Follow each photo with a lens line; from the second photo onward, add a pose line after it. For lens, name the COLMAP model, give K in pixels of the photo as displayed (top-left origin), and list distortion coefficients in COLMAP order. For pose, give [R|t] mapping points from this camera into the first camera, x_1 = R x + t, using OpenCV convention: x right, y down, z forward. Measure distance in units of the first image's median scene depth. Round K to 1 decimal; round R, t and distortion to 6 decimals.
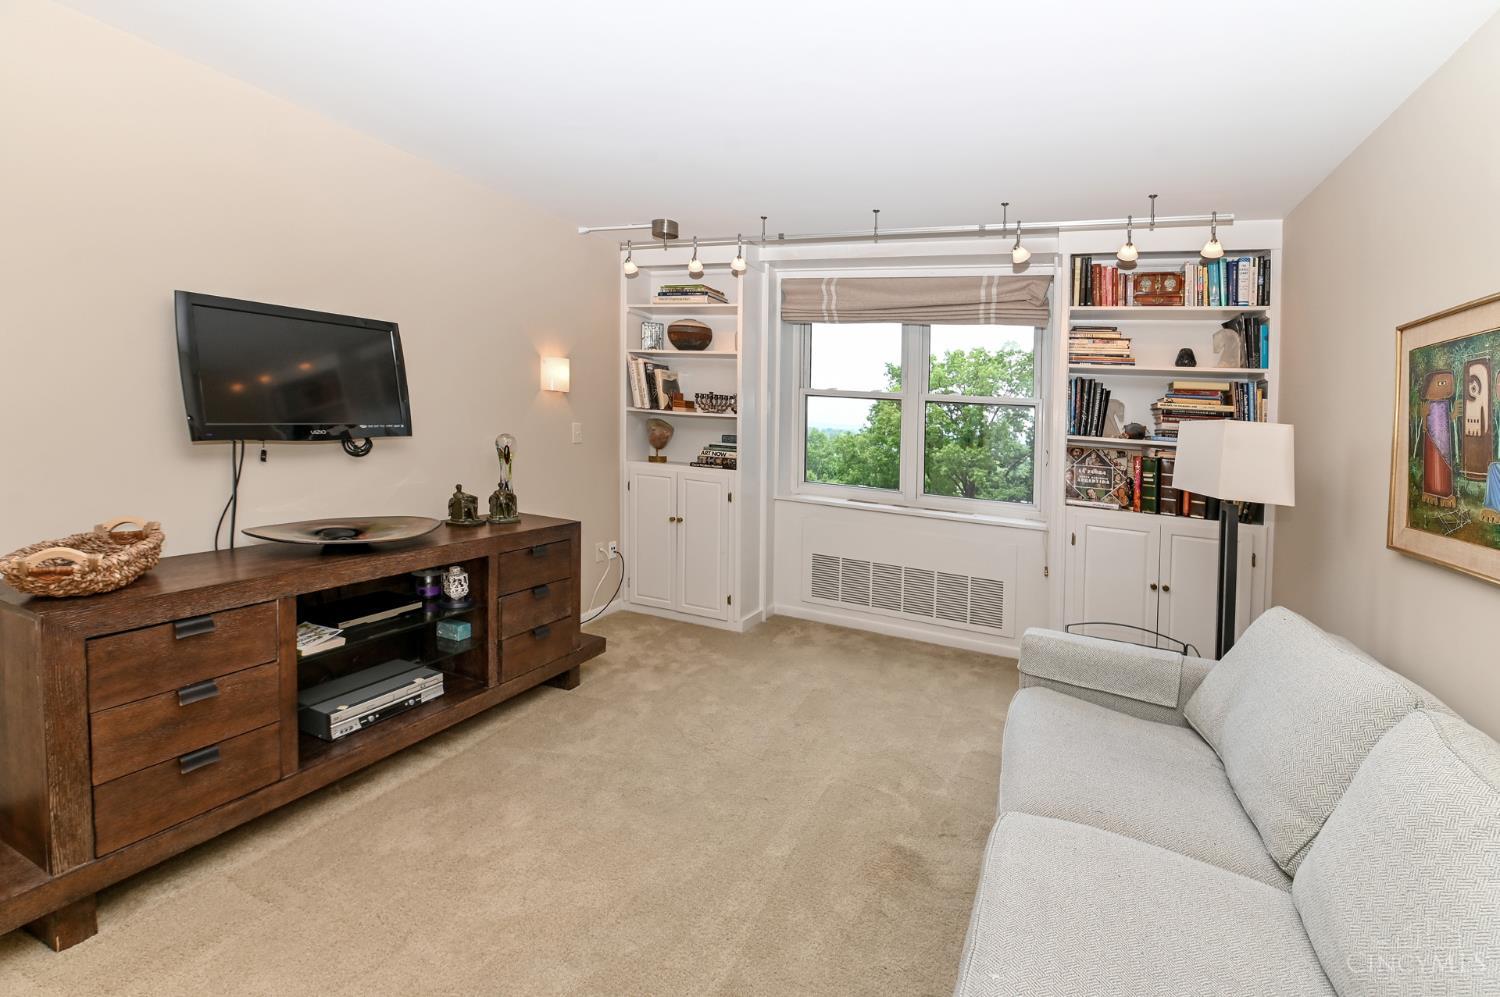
lens RADIAL K [[638.1, 0, 750.5], [0, 638.1, 464.3], [0, 0, 1]] dist [0.003592, -0.009102]
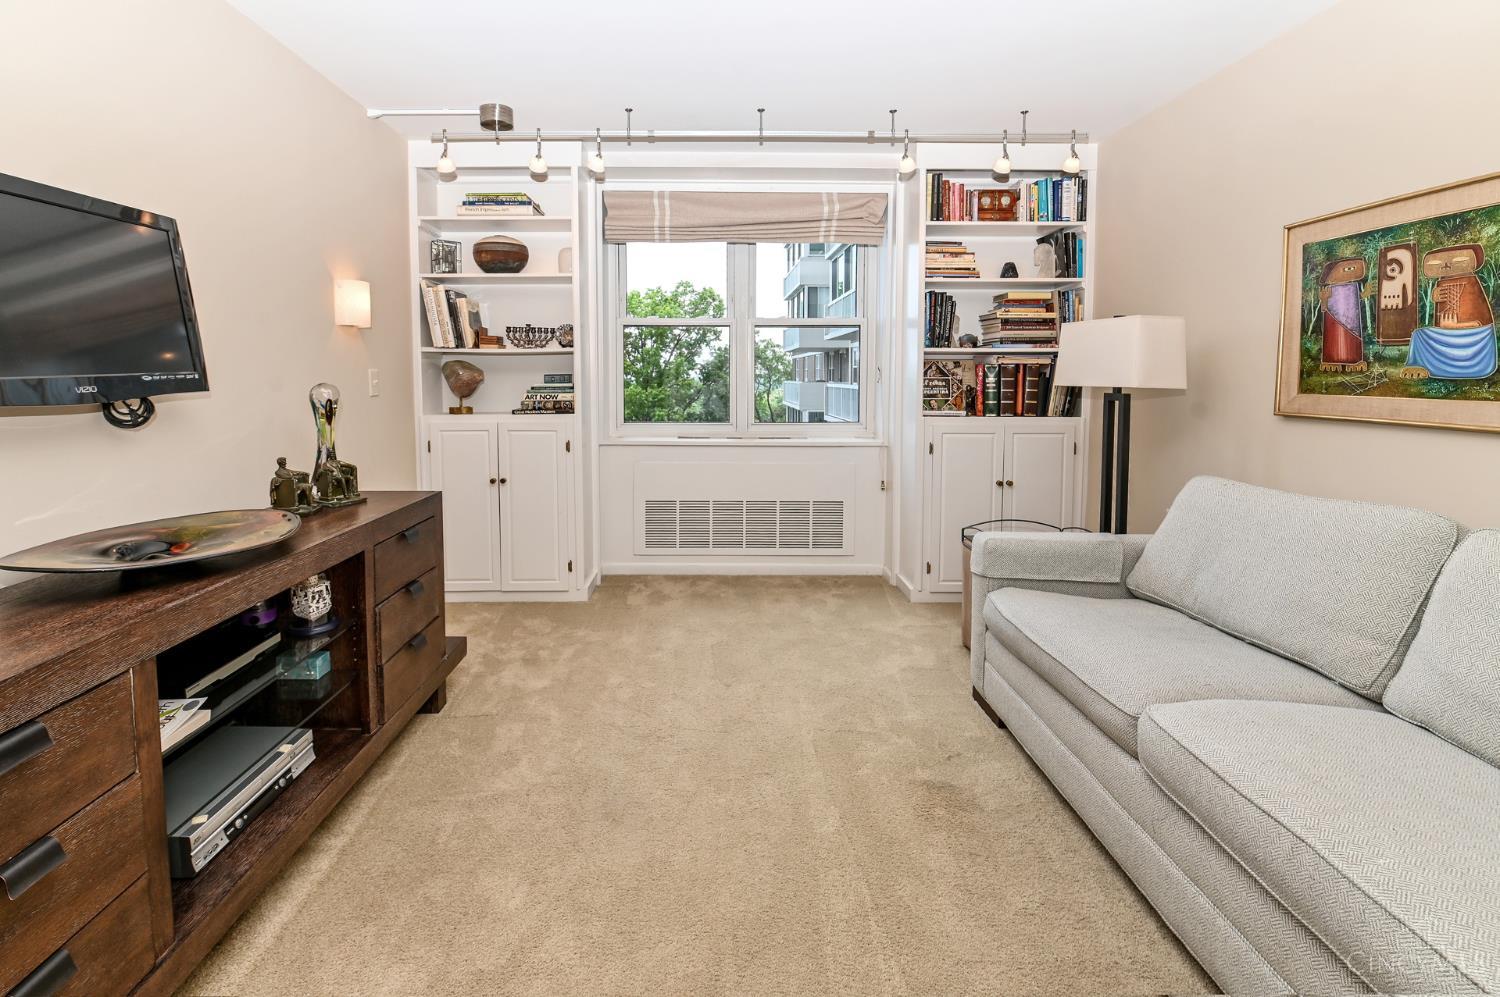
lens RADIAL K [[665.6, 0, 655.9], [0, 665.6, 425.8], [0, 0, 1]] dist [0.001914, -0.011111]
pose [[0.925517, -0.091360, 0.367521, -0.328397], [0.085920, 0.995814, 0.031175, 0.009156], [-0.368831, 0.002725, 0.929493, 0.172455]]
